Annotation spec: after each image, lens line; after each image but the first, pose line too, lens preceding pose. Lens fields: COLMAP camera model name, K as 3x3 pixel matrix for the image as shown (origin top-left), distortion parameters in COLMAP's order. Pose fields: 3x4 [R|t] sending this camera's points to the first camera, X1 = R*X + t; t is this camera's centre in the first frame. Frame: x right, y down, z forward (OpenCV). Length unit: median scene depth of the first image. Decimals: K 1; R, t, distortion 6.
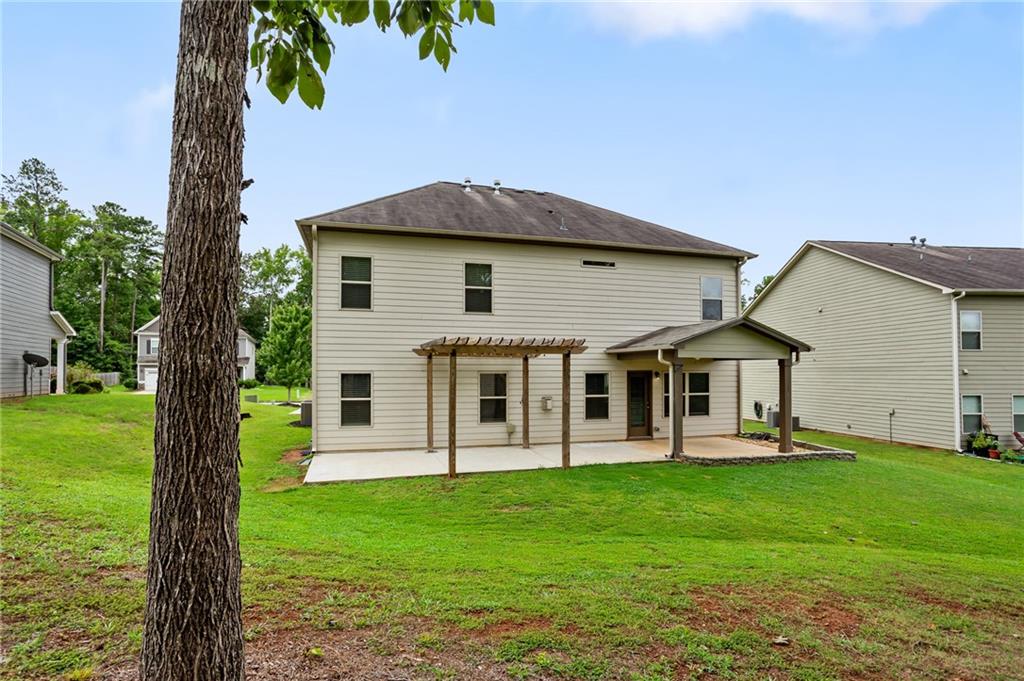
lens RADIAL K [[495.7, 0, 510.1], [0, 495.7, 356.9], [0, 0, 1]] dist [-0.048959, 0.030281]
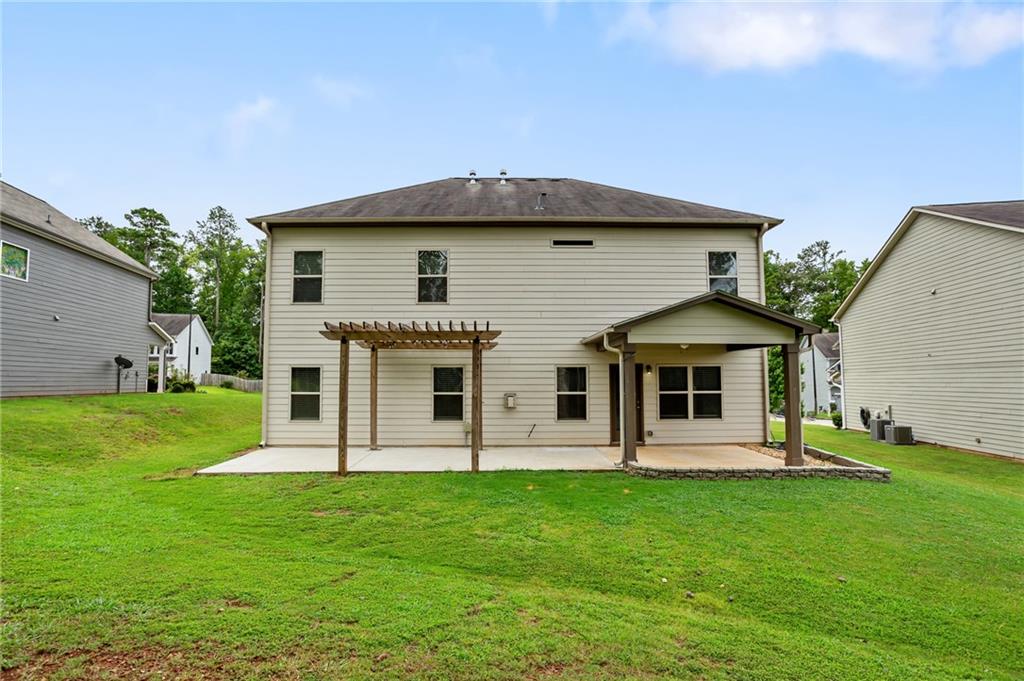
lens RADIAL K [[489.9, 0, 512.0], [0, 489.9, 340.5], [0, 0, 1]] dist [-0.047411, 0.029316]
pose [[0.967645, -0.022839, -0.251279, 0.294835], [0.010007, 0.998585, -0.052227, 0.030656], [0.252117, 0.048023, 0.966505, 0.138004]]
